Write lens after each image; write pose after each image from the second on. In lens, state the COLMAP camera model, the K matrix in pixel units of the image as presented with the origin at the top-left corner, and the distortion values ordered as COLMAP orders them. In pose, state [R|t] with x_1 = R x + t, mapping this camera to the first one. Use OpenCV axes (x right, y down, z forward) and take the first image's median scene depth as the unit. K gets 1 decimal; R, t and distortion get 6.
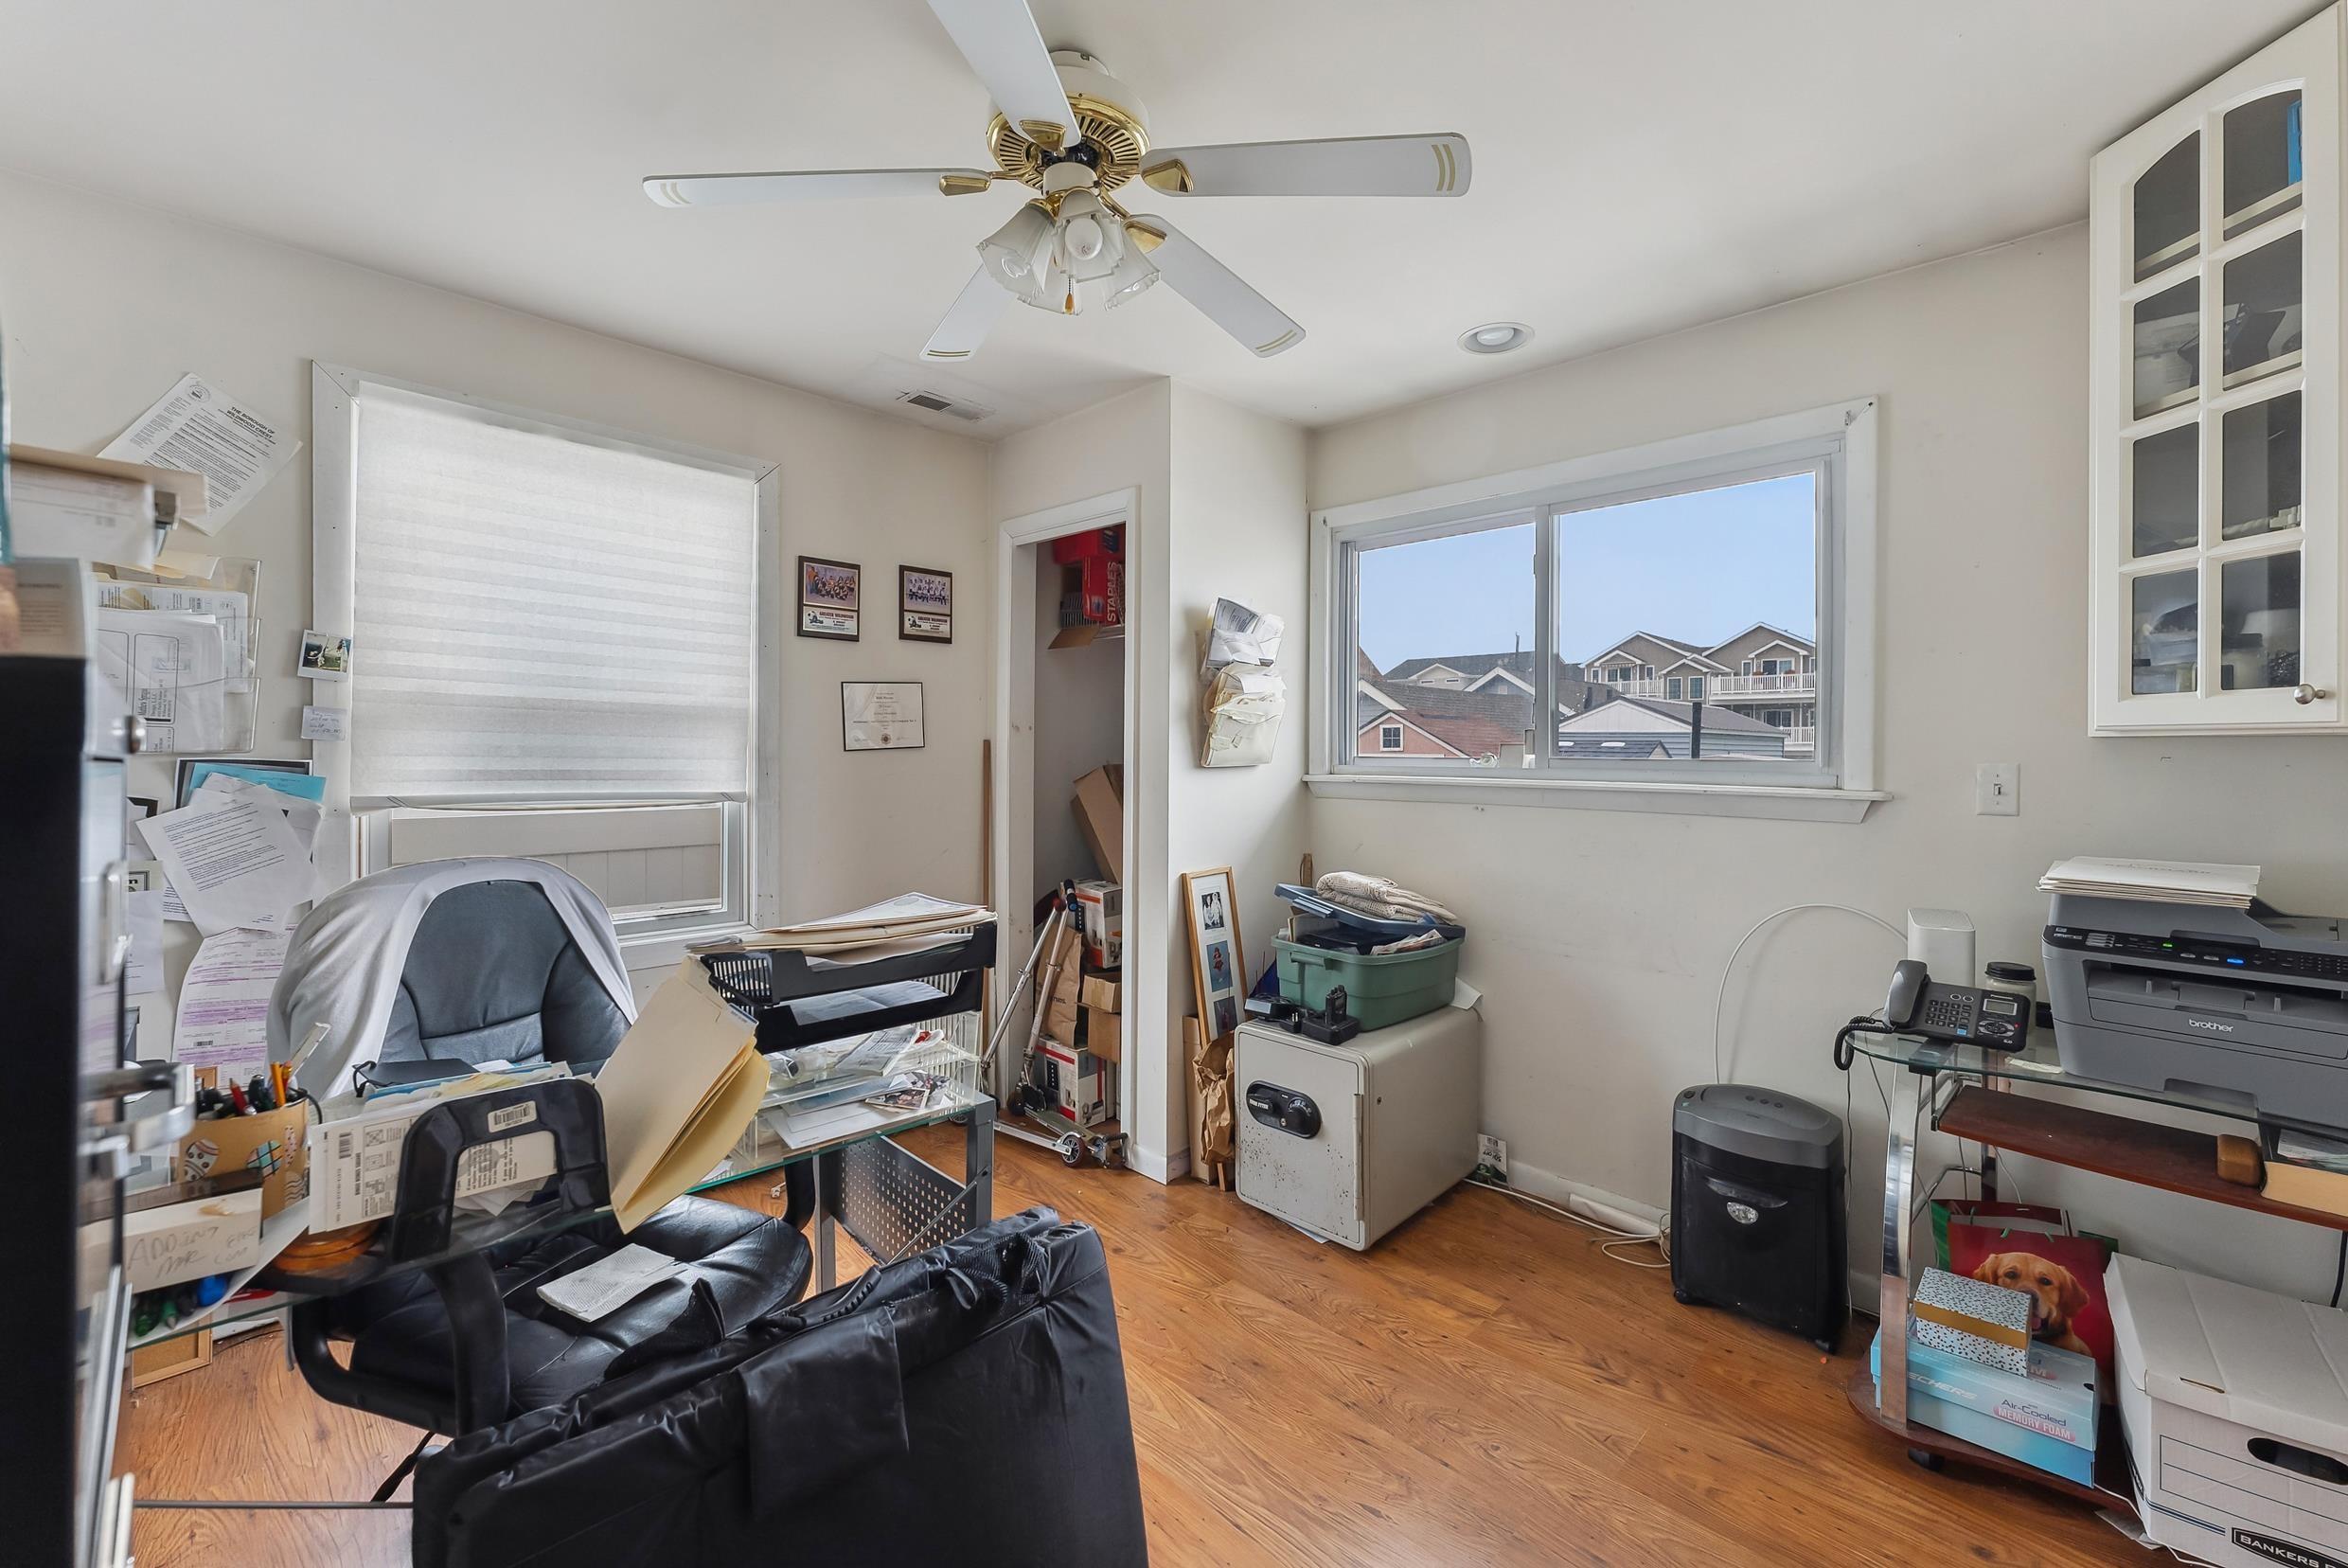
lens RADIAL K [[958.8, 0, 1163.4], [0, 958.8, 745.9], [0, 0, 1]] dist [0.002330, -0.000124]
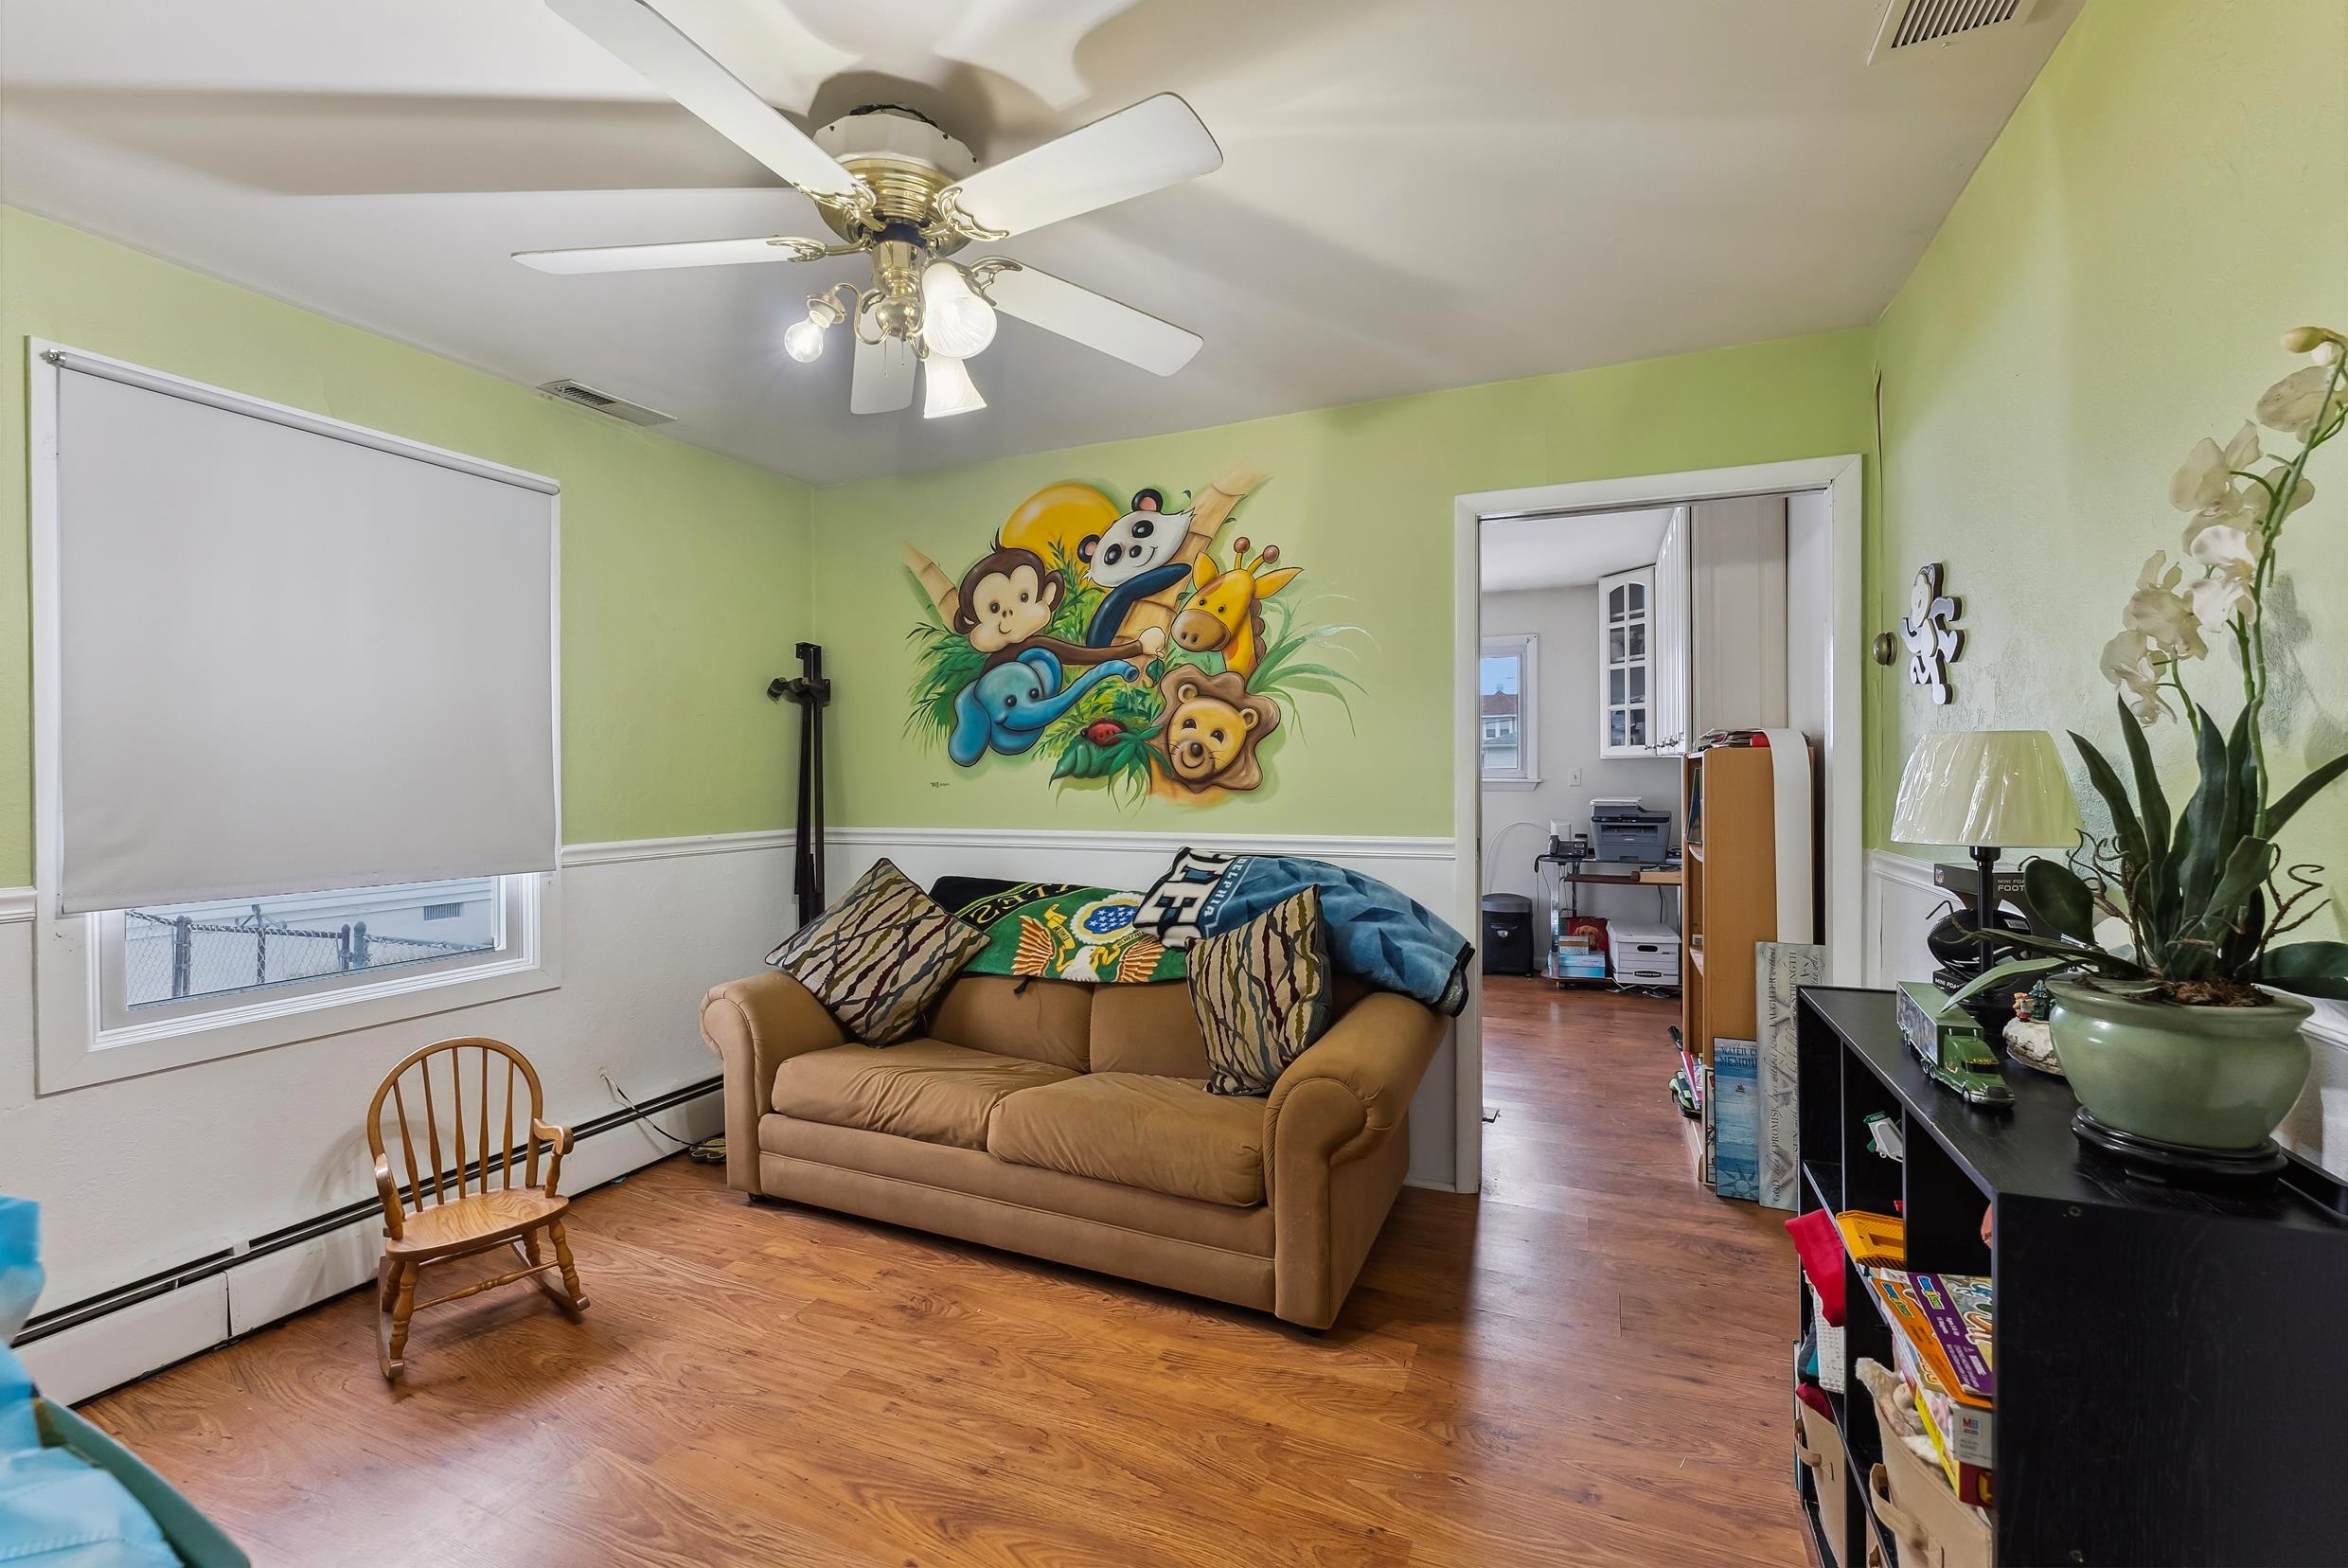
lens RADIAL K [[958.8, 0, 1178.9], [0, 958.8, 777.8], [0, 0, 1]] dist [0.002330, -0.000124]
pose [[0.933276, -0.018437, 0.358685, -1.603515], [0.016148, 0.999826, 0.009376, 0.003044], [-0.358796, -0.002958, 0.933411, -1.585633]]
